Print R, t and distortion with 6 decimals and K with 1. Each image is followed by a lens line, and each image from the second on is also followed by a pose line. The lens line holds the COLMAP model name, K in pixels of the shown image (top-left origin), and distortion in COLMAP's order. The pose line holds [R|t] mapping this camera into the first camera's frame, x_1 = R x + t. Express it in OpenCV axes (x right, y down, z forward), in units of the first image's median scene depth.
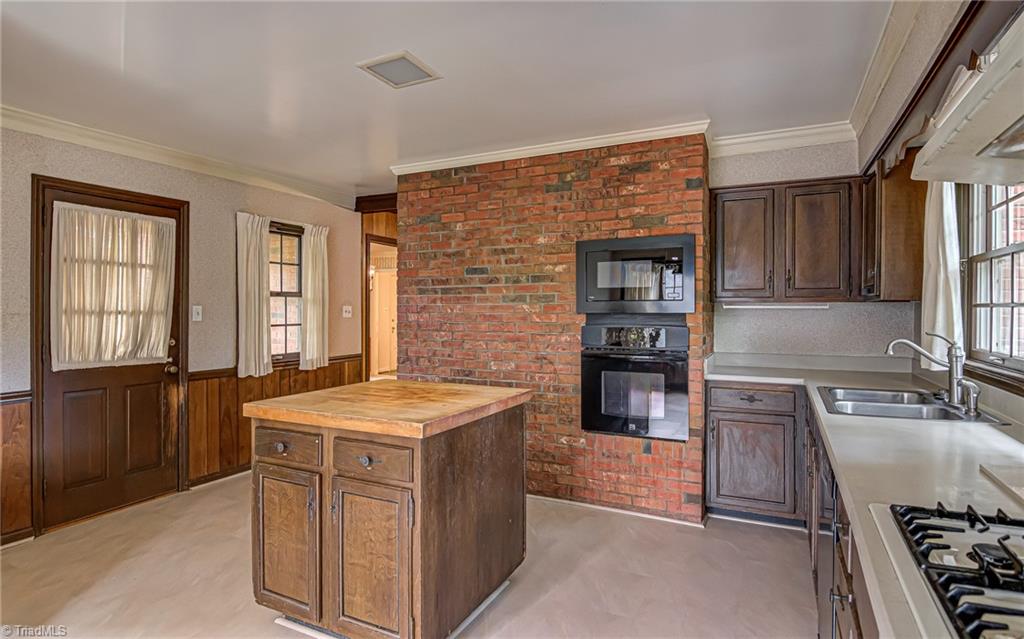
lens RADIAL K [[546.4, 0, 511.3], [0, 546.4, 315.4], [0, 0, 1]] dist [-0.003836, -0.001259]
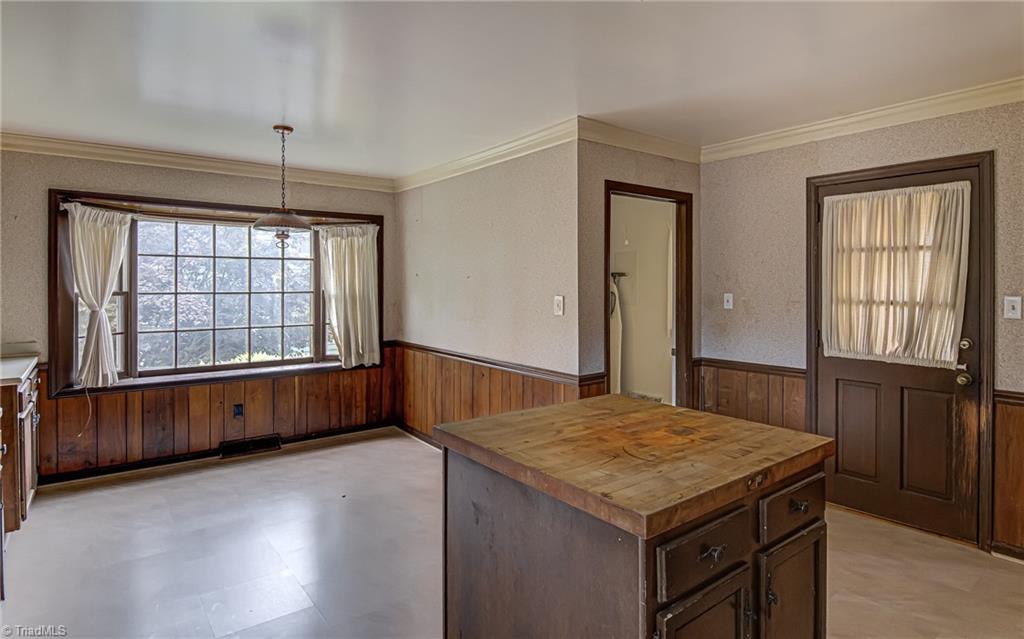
lens RADIAL K [[547.7, 0, 518.5], [0, 547.7, 289.0], [0, 0, 1]] dist [0.000755, -0.017426]
pose [[-0.432071, 0.008535, -0.901799, 0.341313], [-0.008972, 0.999865, 0.013762, -0.034101], [0.901795, 0.014037, -0.431936, 0.807775]]
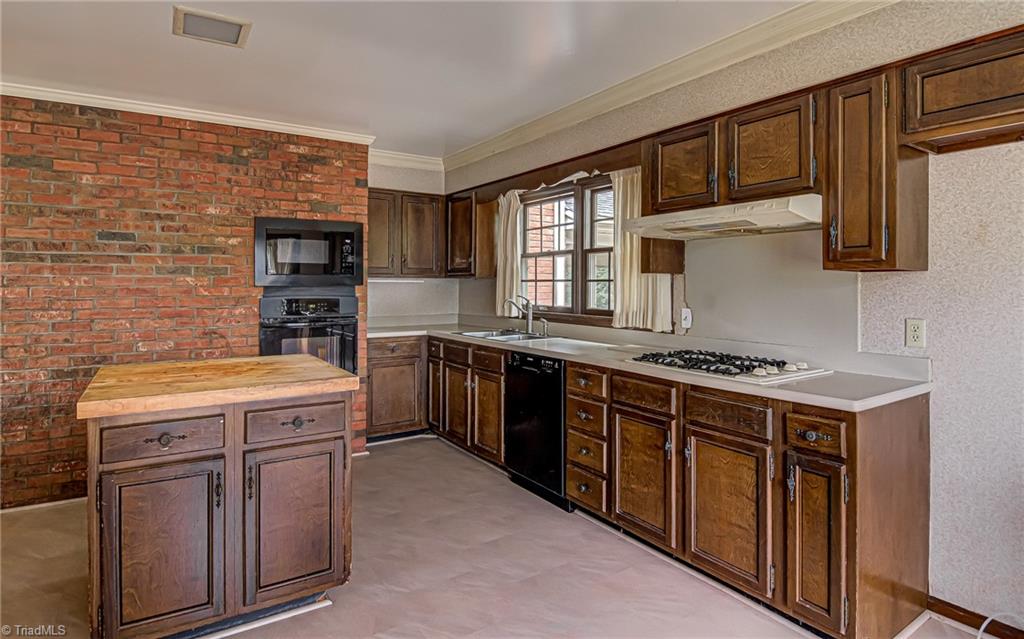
lens RADIAL K [[547.7, 0, 518.5], [0, 547.7, 289.0], [0, 0, 1]] dist [0.000755, -0.017426]
pose [[0.496934, -0.006285, 0.867765, -0.521366], [0.008553, 0.999961, 0.002344, 0.003383], [-0.867746, 0.006257, 0.496968, 0.051656]]
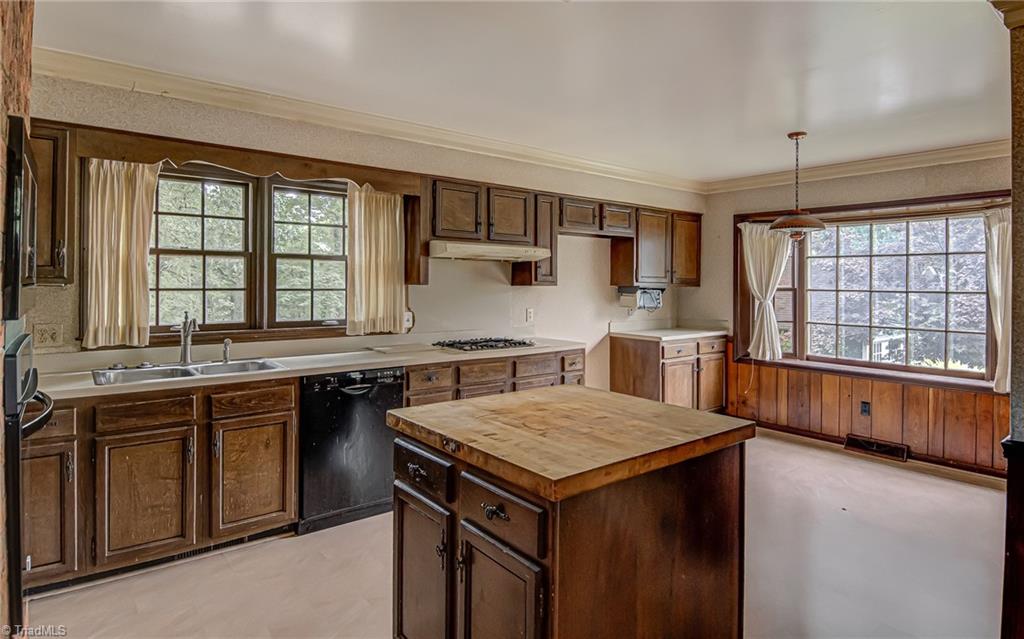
lens RADIAL K [[570.5, 0, 536.6], [0, 570.5, 281.6], [0, 0, 1]] dist [0.000910, -0.013442]
pose [[-0.914784, -0.006361, 0.403892, -0.332876], [-0.003178, 0.999958, 0.008551, -0.032465], [-0.403930, 0.006538, -0.914767, 1.186266]]
